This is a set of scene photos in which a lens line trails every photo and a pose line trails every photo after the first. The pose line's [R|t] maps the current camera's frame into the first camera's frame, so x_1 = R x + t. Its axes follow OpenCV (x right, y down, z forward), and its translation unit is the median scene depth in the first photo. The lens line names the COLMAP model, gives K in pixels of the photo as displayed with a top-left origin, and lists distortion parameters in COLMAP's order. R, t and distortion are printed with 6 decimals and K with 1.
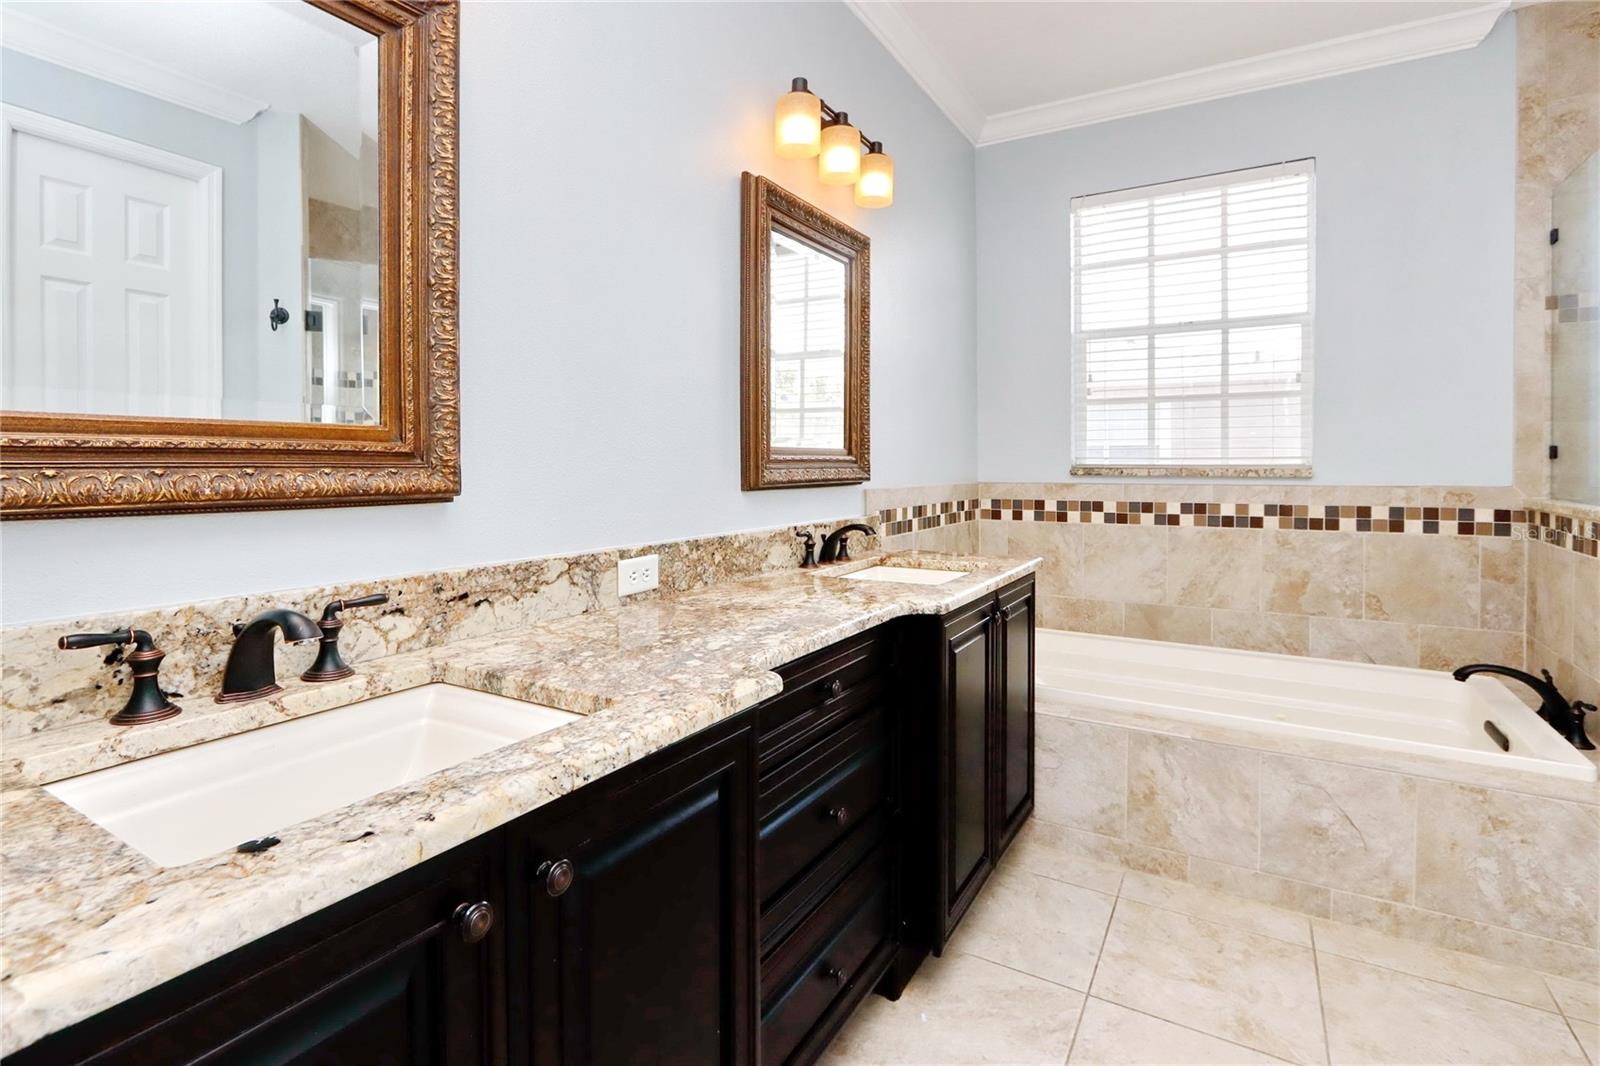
lens RADIAL K [[771.9, 0, 803.8], [0, 771.9, 469.3], [0, 0, 1]] dist [-0.015744, 0.001993]
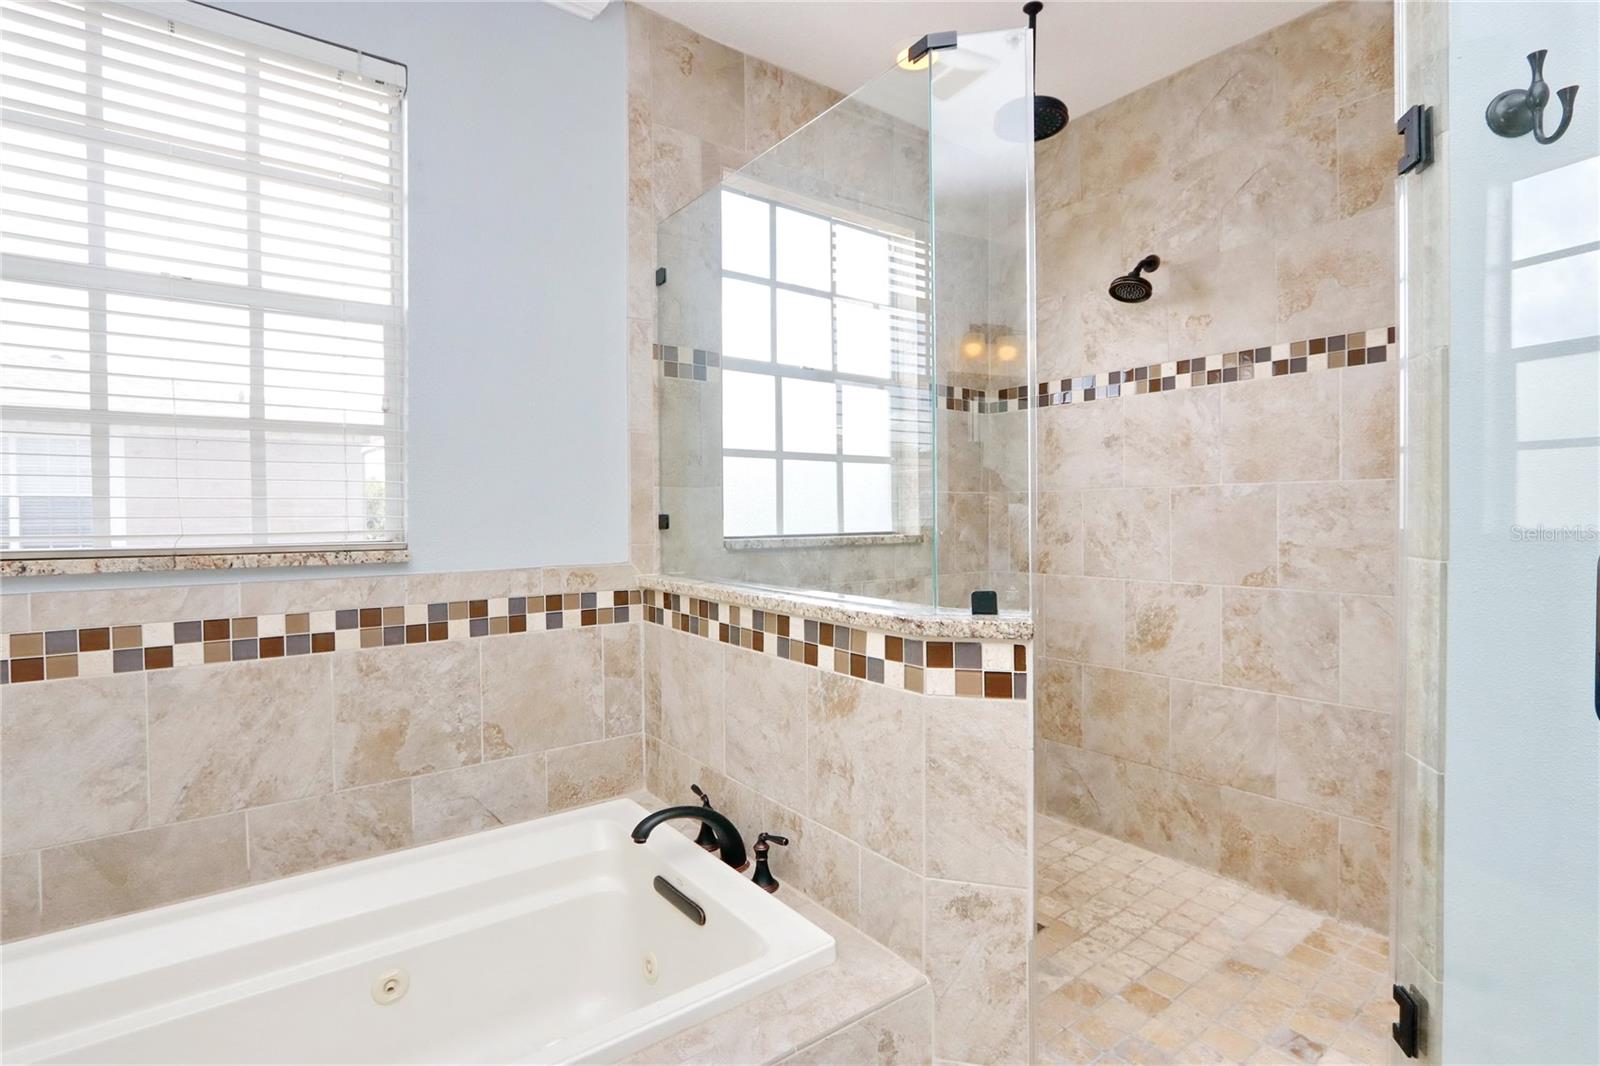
lens RADIAL K [[771.9, 0, 804.0], [0, 771.9, 528.1], [0, 0, 1]] dist [-0.015744, 0.001993]
pose [[0.386080, -0.018217, 0.922285, 0.199886], [0.014494, 0.999801, 0.013680, -0.022520], [-0.922351, 0.008086, 0.386268, 0.453104]]
